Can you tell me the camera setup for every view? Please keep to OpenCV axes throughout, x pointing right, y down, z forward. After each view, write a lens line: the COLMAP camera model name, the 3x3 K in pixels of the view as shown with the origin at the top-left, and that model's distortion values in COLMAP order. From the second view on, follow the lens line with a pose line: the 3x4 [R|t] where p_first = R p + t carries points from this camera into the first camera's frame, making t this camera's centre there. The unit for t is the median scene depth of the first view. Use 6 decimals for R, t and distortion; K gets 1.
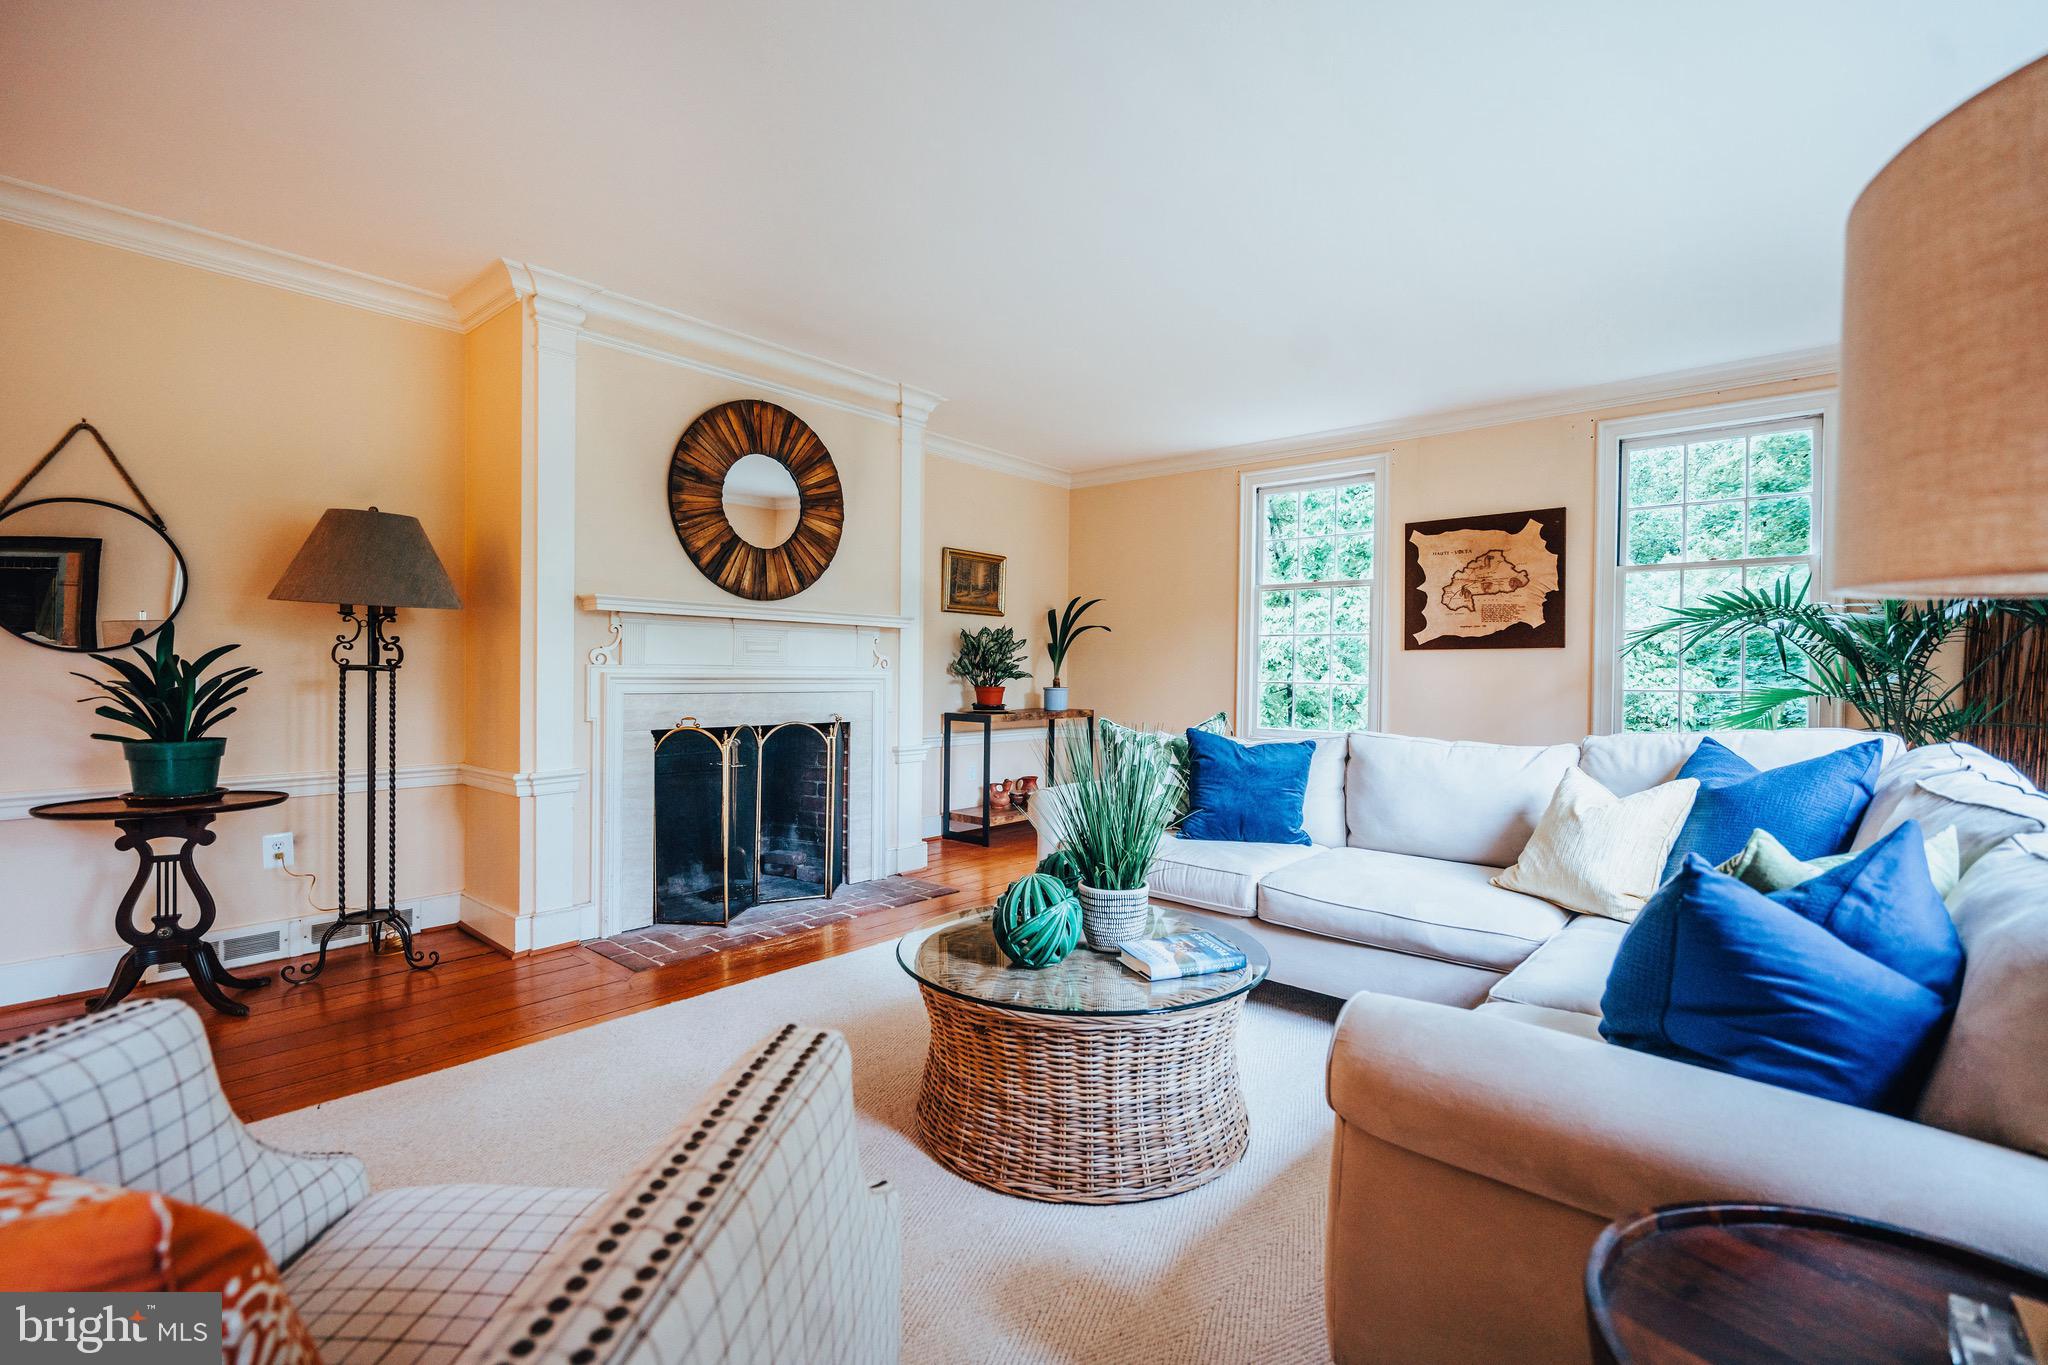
lens RADIAL K [[927.1, 0, 1014.6], [0, 927.1, 678.7], [0, 0, 1]] dist [-0.043875, 0.017319]
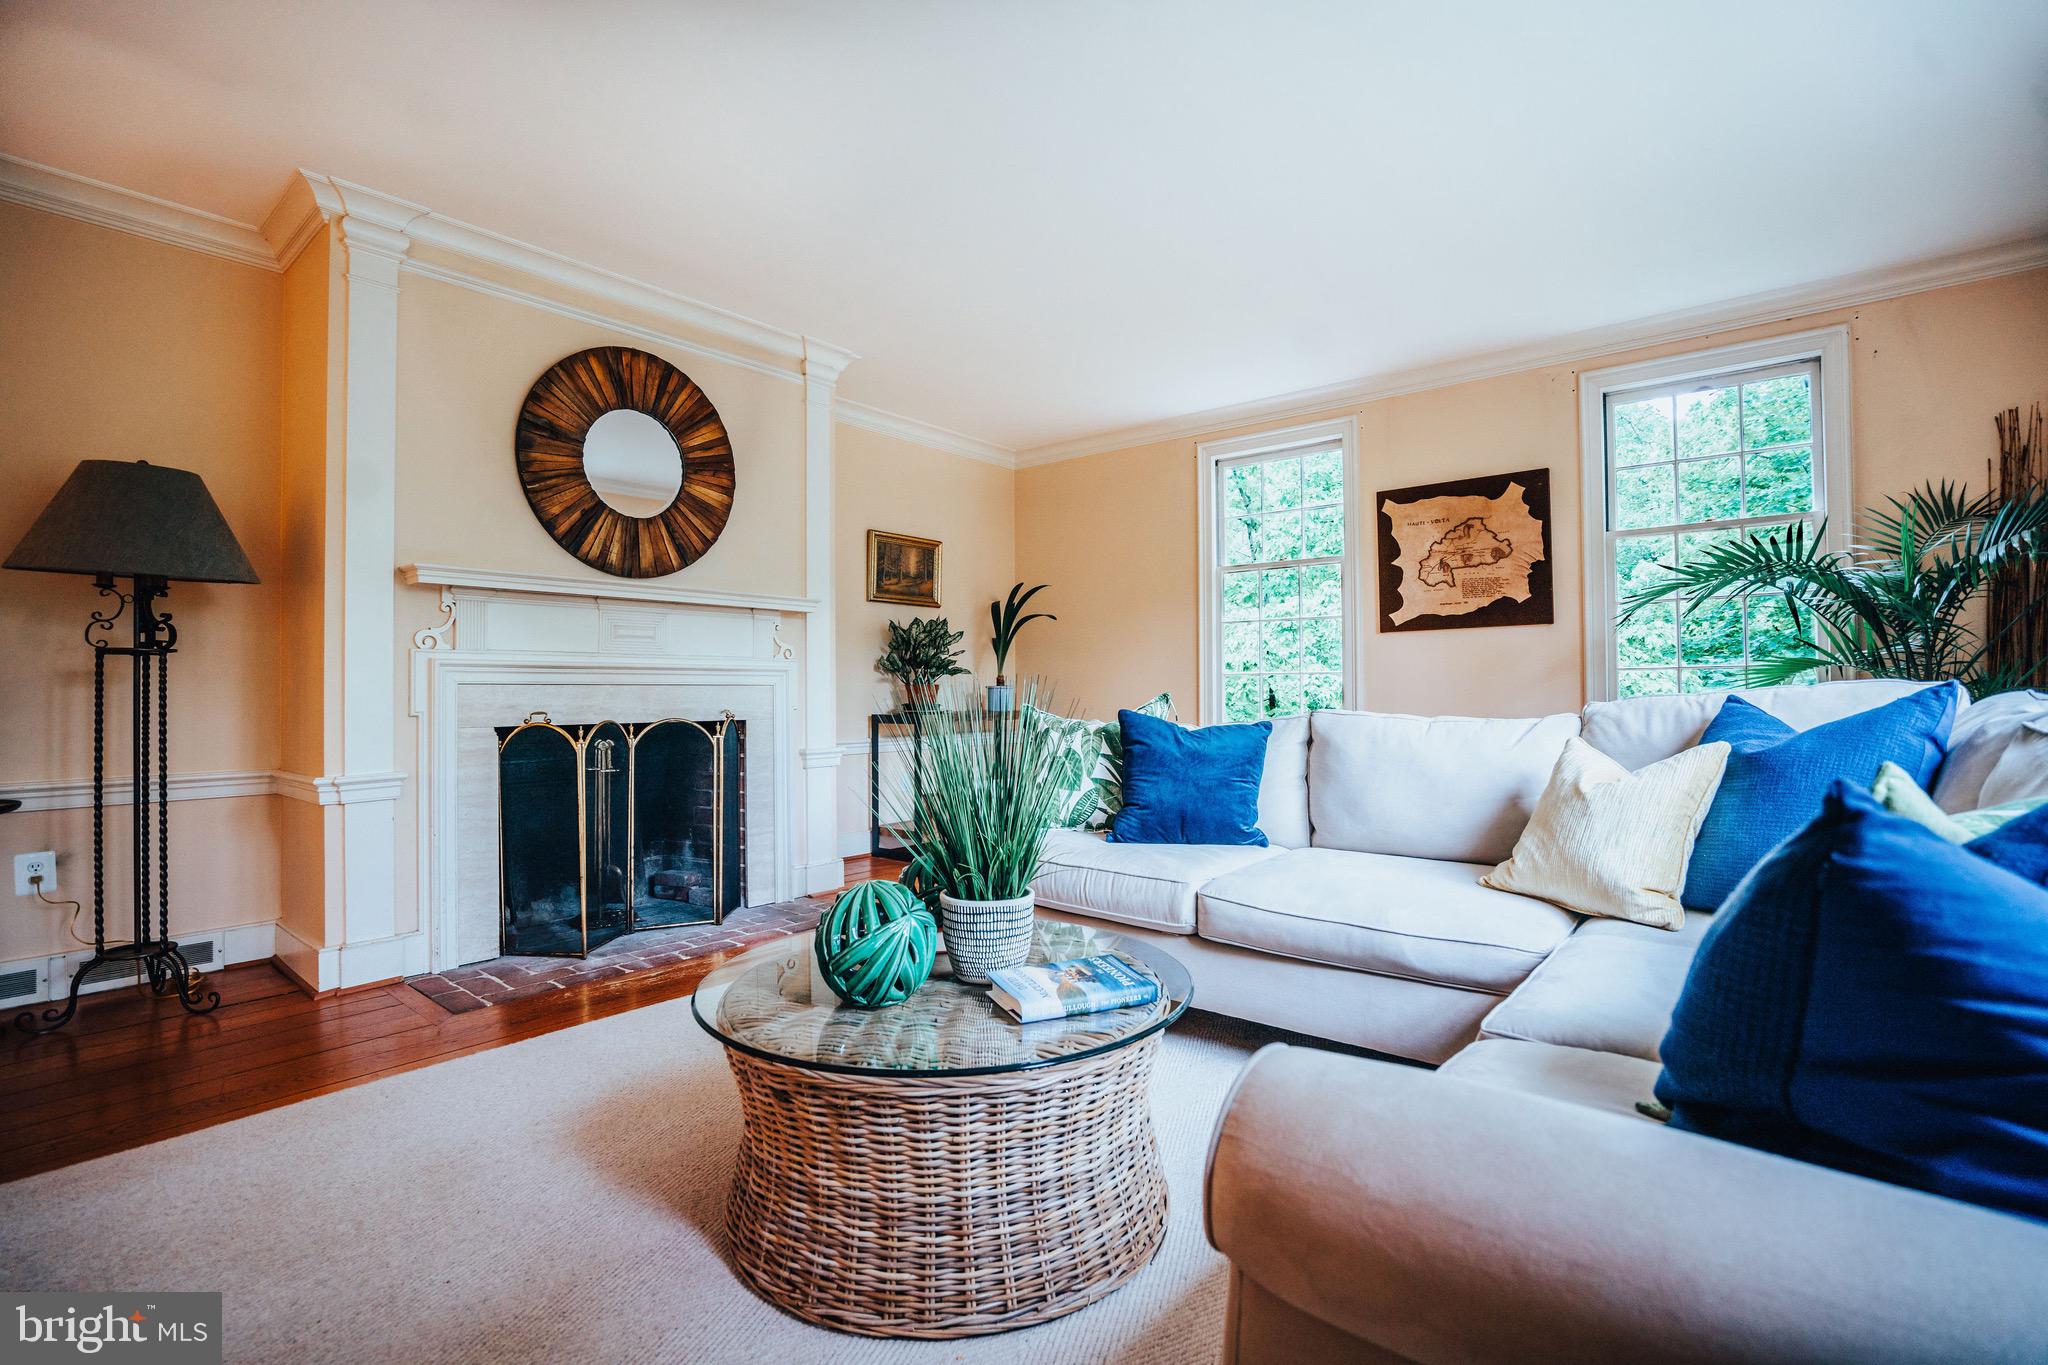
lens RADIAL K [[947.8, 0, 1020.5], [0, 947.8, 677.9], [0, 0, 1]] dist [-0.085383, 0.028995]
pose [[0.999552, -0.017420, 0.024318, 0.078514], [0.017989, 0.999565, -0.023356, 0.043509], [-0.023900, 0.023783, 0.999431, 0.151841]]
